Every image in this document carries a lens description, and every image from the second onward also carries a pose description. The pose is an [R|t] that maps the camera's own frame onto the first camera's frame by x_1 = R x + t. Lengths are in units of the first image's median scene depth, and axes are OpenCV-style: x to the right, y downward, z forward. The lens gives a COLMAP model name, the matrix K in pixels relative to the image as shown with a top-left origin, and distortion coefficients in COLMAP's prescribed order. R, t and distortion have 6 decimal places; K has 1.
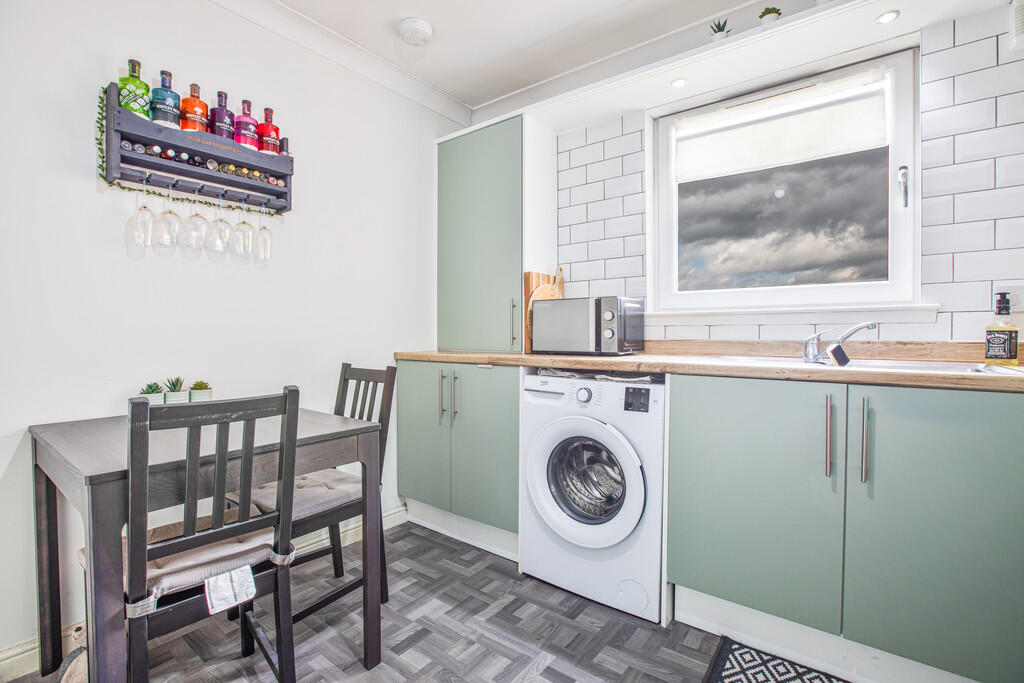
lens RADIAL K [[471.8, 0, 509.9], [0, 471.8, 337.9], [0, 0, 1]] dist [-0.026060, 0.007379]
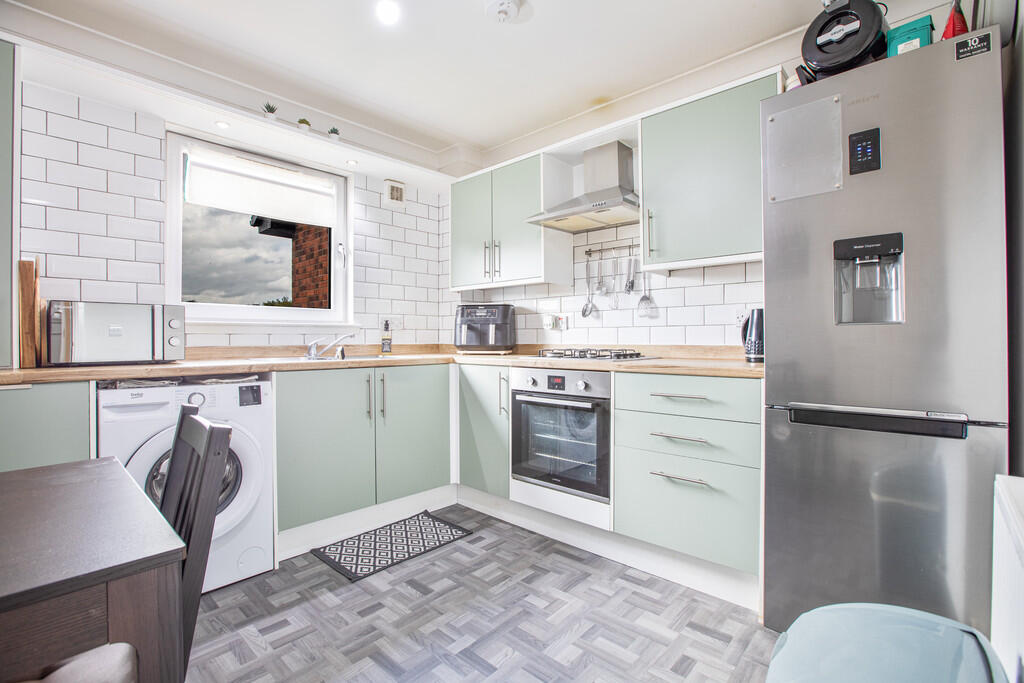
lens RADIAL K [[471.8, 0, 508.9], [0, 471.8, 339.1], [0, 0, 1]] dist [-0.026060, 0.007379]
pose [[0.087734, 0.000622, 0.996144, -0.862697], [0.012403, 0.999922, -0.001716, -0.003132], [-0.996067, 0.012506, 0.087719, 0.235621]]
